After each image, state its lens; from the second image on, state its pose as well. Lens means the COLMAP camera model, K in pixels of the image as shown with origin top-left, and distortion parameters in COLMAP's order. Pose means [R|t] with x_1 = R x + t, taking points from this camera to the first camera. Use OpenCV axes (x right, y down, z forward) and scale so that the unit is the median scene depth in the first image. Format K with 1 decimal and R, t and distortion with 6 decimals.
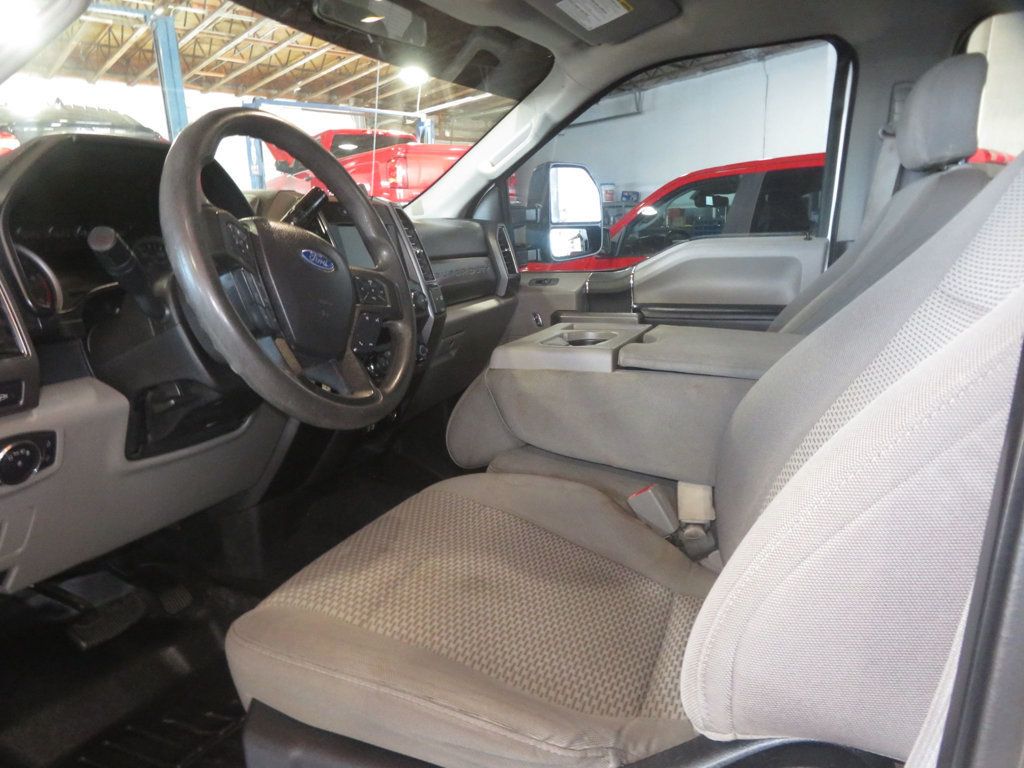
lens RADIAL K [[725.7, 0, 509.0], [0, 725.7, 383.4], [0, 0, 1]] dist [-0.029749, 0.020491]
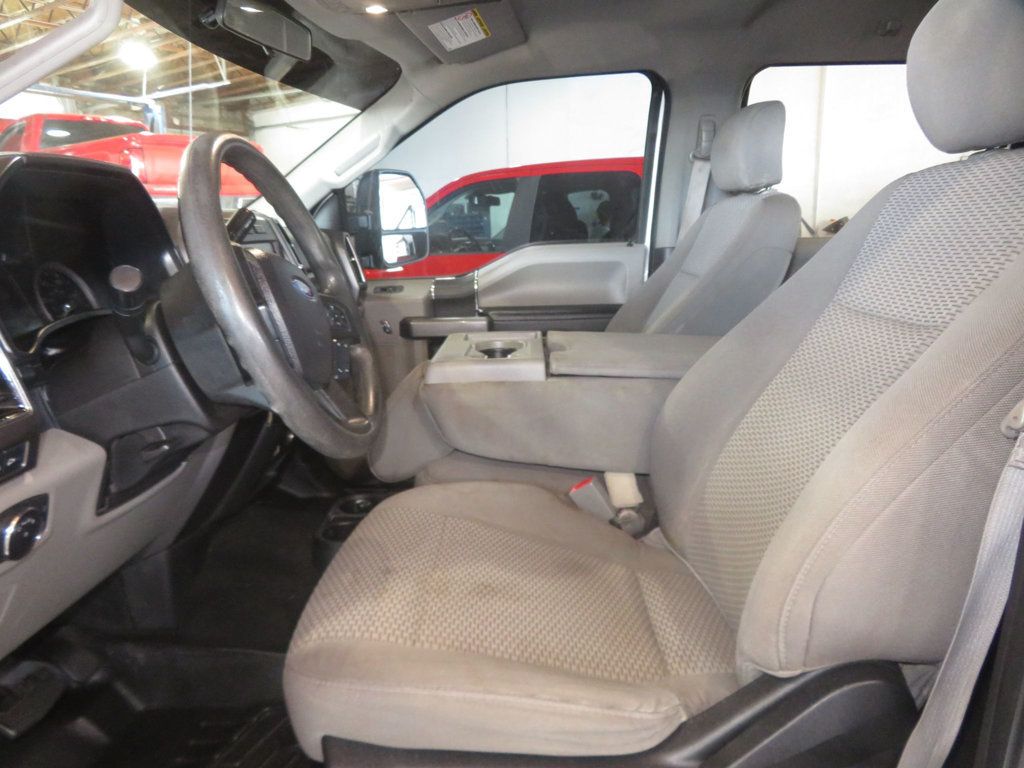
lens RADIAL K [[725.7, 0, 501.8], [0, 725.7, 383.2], [0, 0, 1]] dist [-0.029749, 0.020491]
pose [[0.946803, -0.069965, 0.314115, -0.211515], [0.067981, 0.997537, 0.017281, -0.027056], [-0.314551, 0.004992, 0.949228, -0.013709]]
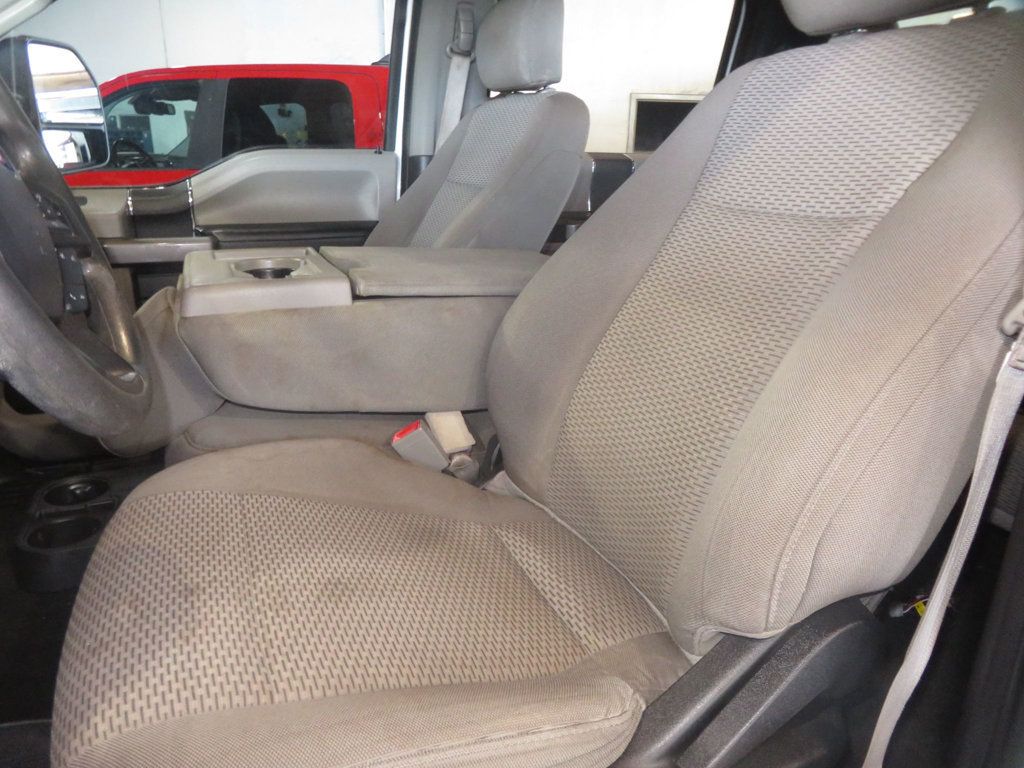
lens RADIAL K [[725.7, 0, 510.9], [0, 725.7, 389.5], [0, 0, 1]] dist [-0.029749, 0.020491]
pose [[0.726415, -0.180267, 0.663193, -0.244166], [0.102481, 0.982610, 0.154839, -0.023489], [-0.679572, -0.044513, 0.732257, 0.193949]]
